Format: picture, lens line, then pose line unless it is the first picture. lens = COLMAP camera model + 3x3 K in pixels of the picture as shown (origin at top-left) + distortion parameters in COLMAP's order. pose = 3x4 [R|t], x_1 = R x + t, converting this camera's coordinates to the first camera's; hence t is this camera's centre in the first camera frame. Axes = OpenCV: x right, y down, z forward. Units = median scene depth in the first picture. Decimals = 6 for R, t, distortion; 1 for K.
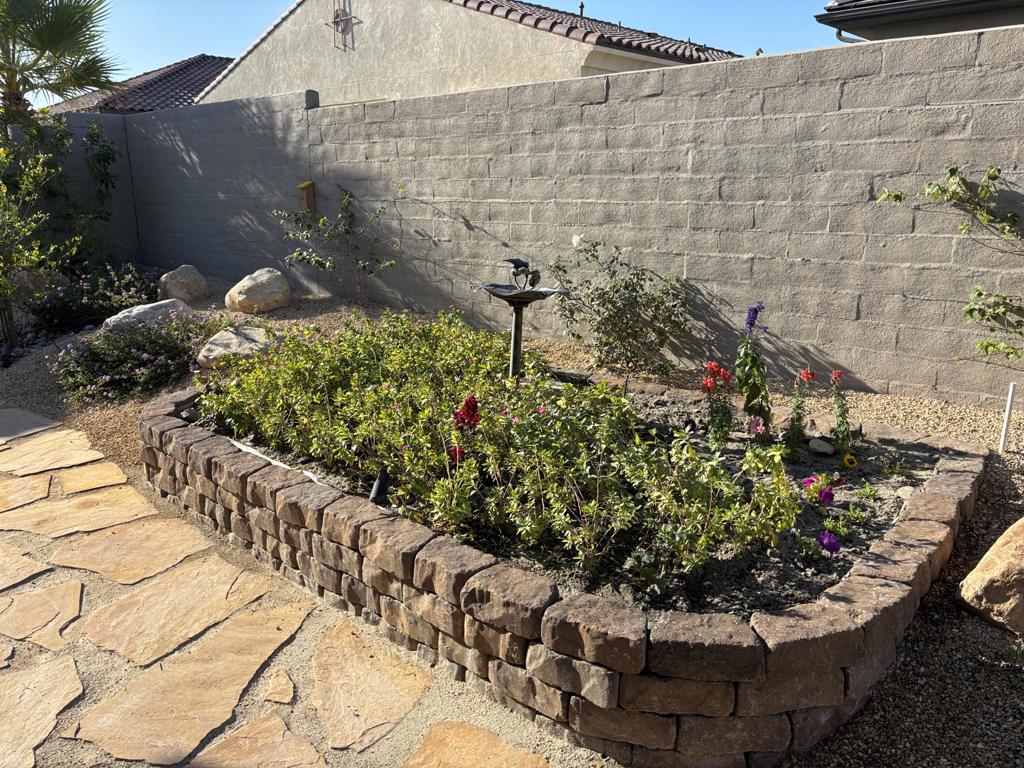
lens RADIAL K [[774.2, 0, 511.9], [0, 774.2, 386.3], [0, 0, 1]] dist [0.050834, -0.044128]
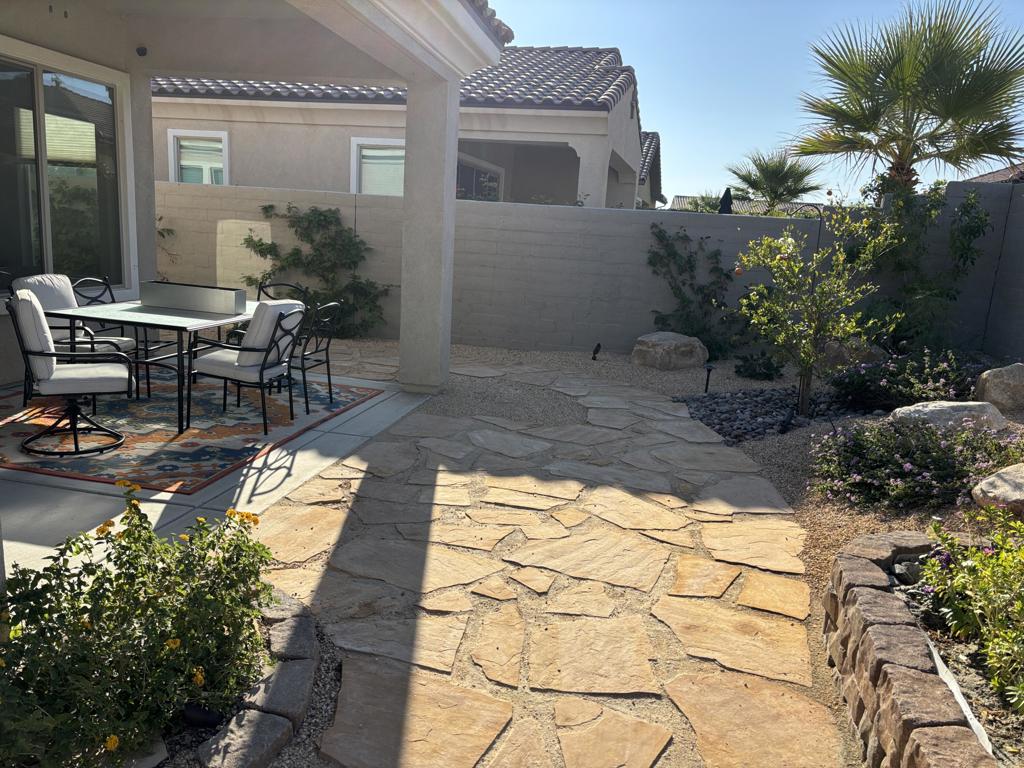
lens RADIAL K [[774.2, 0, 510.2], [0, 774.2, 390.8], [0, 0, 1]] dist [0.050834, -0.044128]
pose [[0.516937, 0.212660, -0.829188, -0.026637], [-0.281060, 0.957116, 0.070250, -0.055087], [0.808568, 0.196736, 0.554538, 0.200911]]
